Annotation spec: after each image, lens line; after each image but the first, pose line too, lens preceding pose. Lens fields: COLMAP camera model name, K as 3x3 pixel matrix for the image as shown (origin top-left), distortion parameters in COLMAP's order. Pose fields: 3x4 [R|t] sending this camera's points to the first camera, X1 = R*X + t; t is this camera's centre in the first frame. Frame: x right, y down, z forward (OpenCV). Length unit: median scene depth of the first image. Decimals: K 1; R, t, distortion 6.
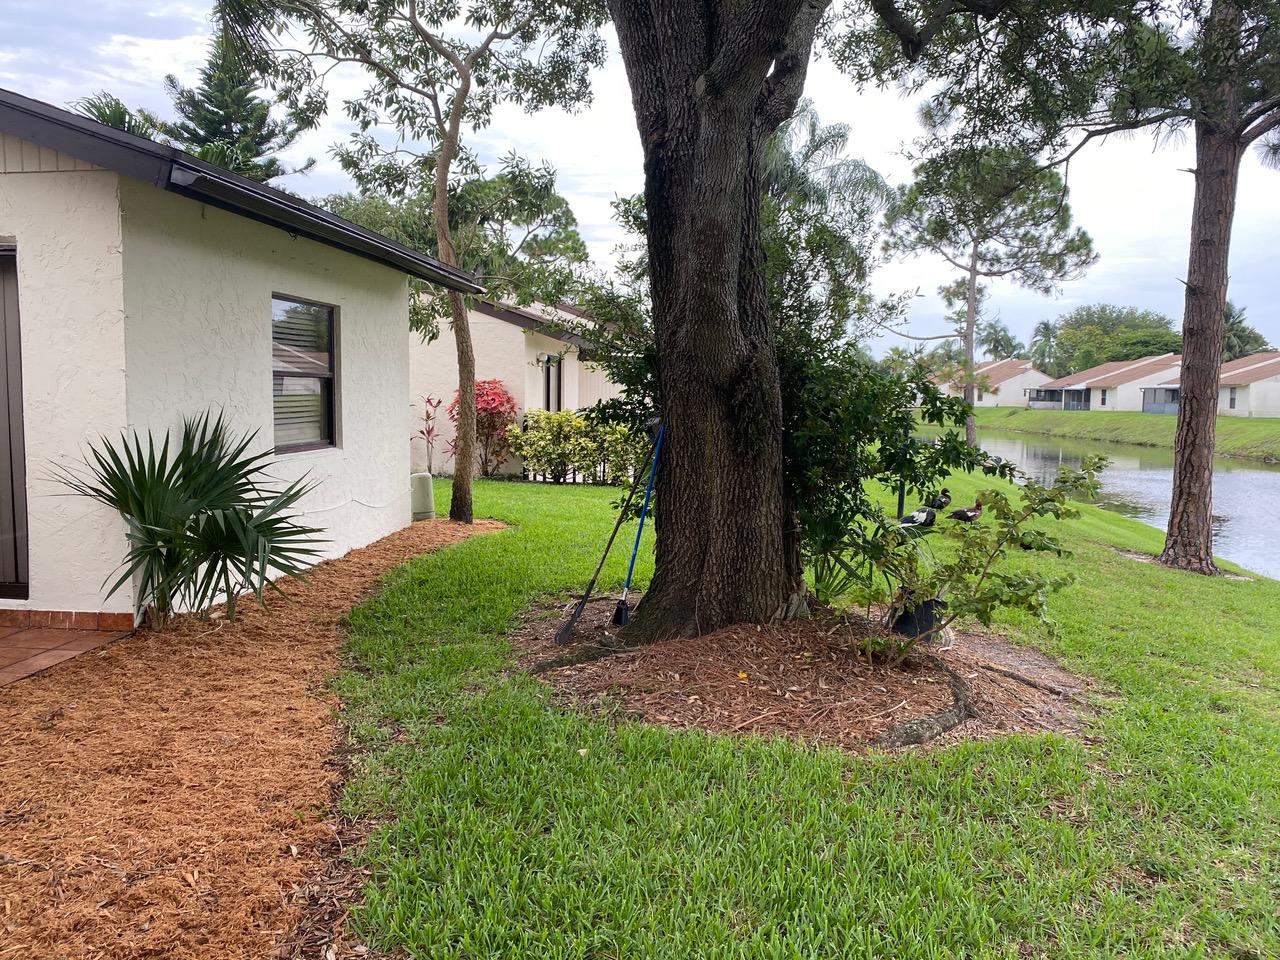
lens RADIAL K [[972.4, 0, 652.2], [0, 972.4, 470.2], [0, 0, 1]] dist [0.031526, -0.037931]
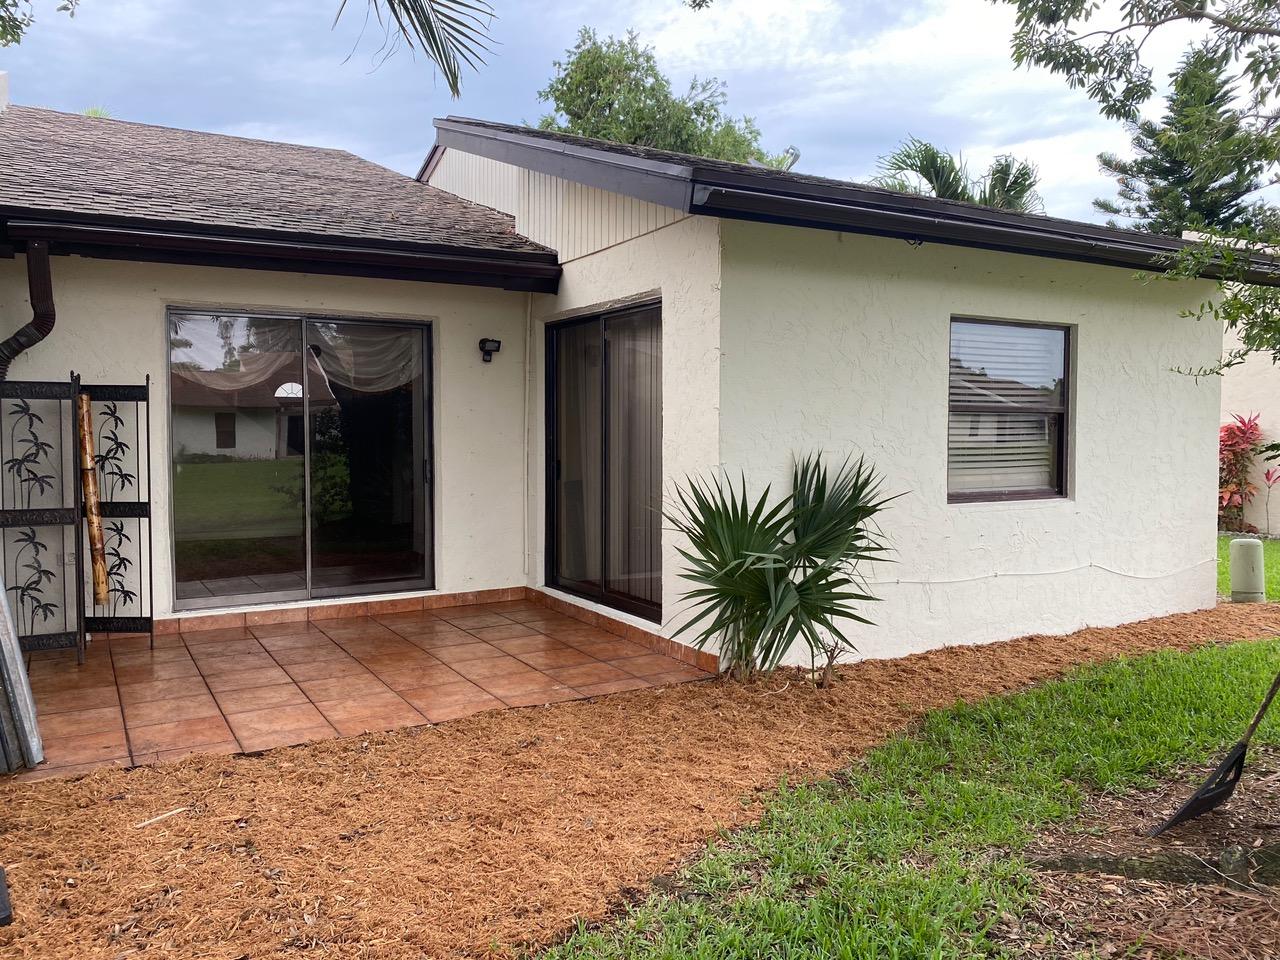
lens RADIAL K [[972.4, 0, 631.8], [0, 972.4, 481.9], [0, 0, 1]] dist [0.031526, -0.037931]
pose [[0.573693, 0.030828, -0.818490, 0.211953], [-0.059646, 0.998211, -0.004210, -0.018995], [0.816896, 0.051235, 0.574505, 0.371053]]
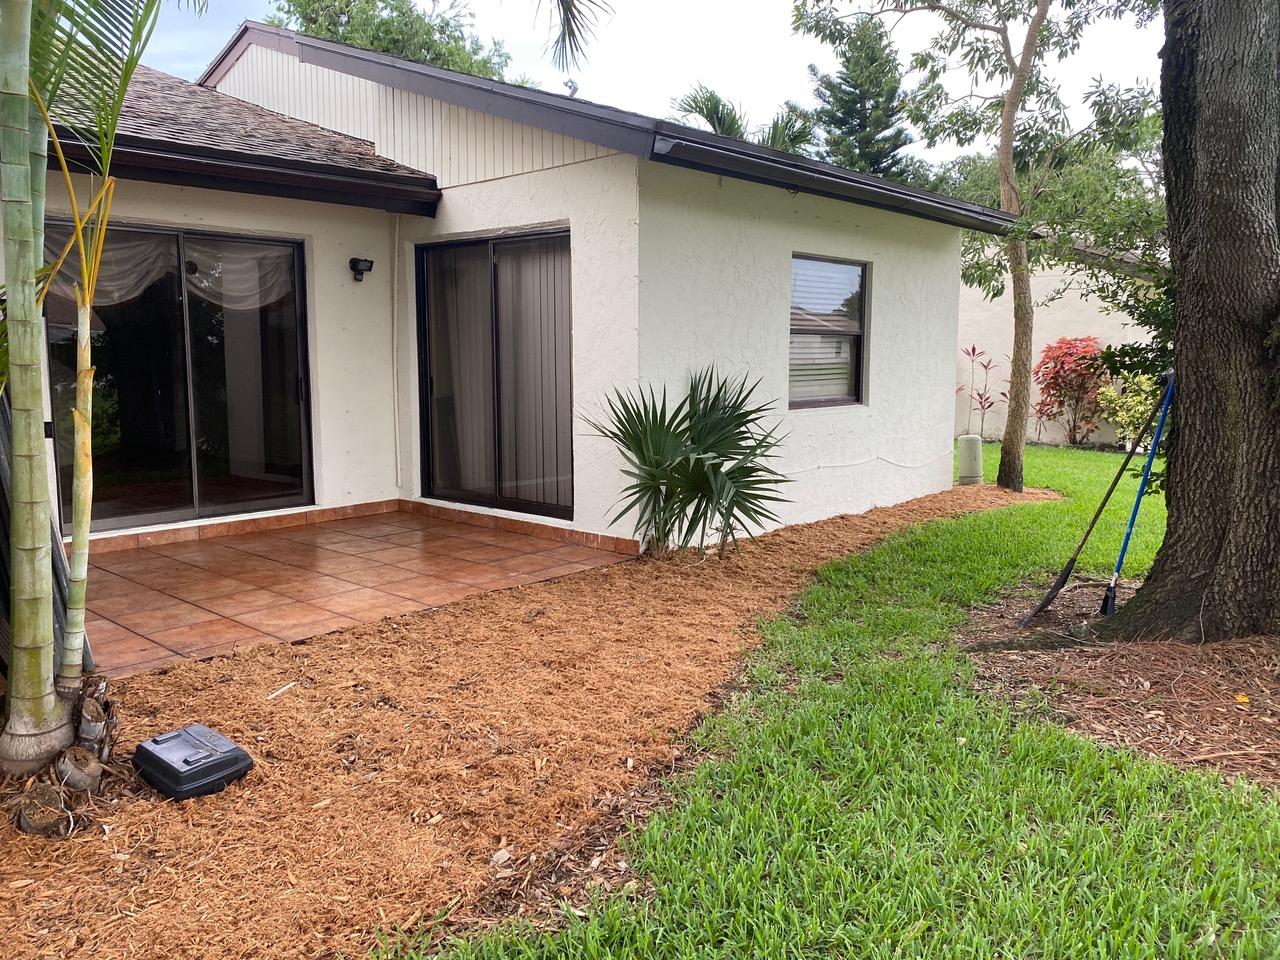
lens RADIAL K [[972.4, 0, 637.9], [0, 972.4, 462.9], [0, 0, 1]] dist [0.031526, -0.037931]
pose [[0.801042, 0.053060, -0.596252, 0.145403], [-0.037673, 0.998558, 0.038248, 0.011935], [0.597422, -0.008176, 0.801886, 0.088534]]
